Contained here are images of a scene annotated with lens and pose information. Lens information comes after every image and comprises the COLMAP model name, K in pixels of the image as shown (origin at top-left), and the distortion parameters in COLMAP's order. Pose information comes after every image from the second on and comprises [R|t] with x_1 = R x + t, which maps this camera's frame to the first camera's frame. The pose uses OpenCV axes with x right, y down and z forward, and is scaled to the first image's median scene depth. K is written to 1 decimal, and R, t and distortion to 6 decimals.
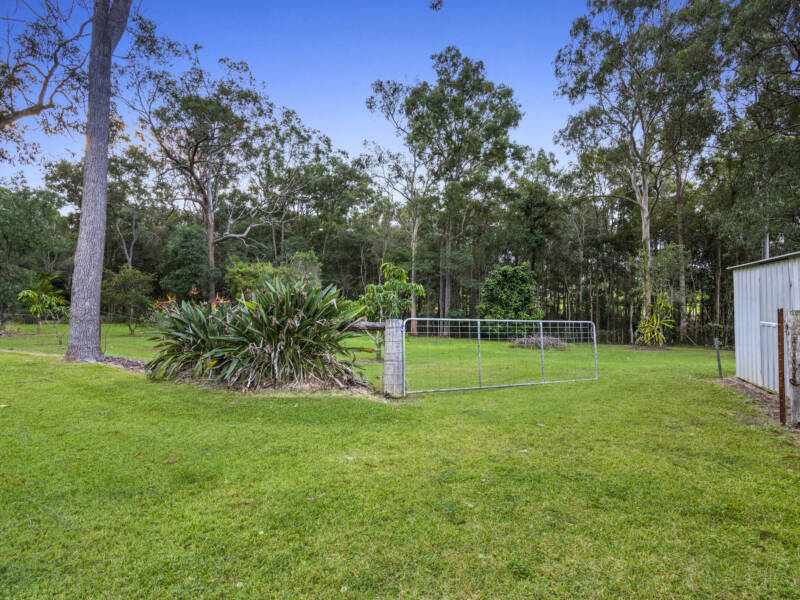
lens RADIAL K [[410.2, 0, 400.3], [0, 410.2, 302.0], [0, 0, 1]] dist [-0.007904, 0.002211]
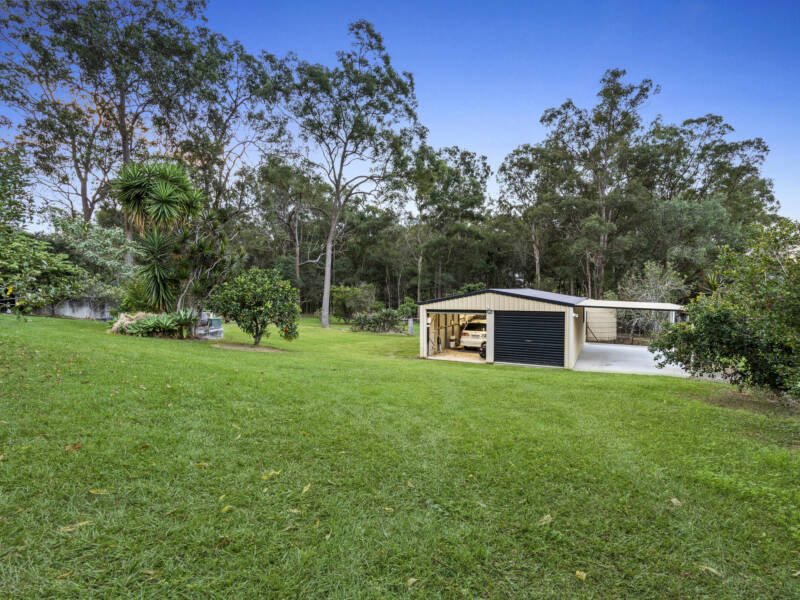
lens RADIAL K [[410.2, 0, 399.9], [0, 410.2, 294.9], [0, 0, 1]] dist [-0.007904, 0.002211]
pose [[0.999636, 0.010916, -0.024687, -0.003834], [-0.010592, 0.999857, 0.013211, -0.053564], [0.024827, -0.012945, 0.999608, -0.691427]]
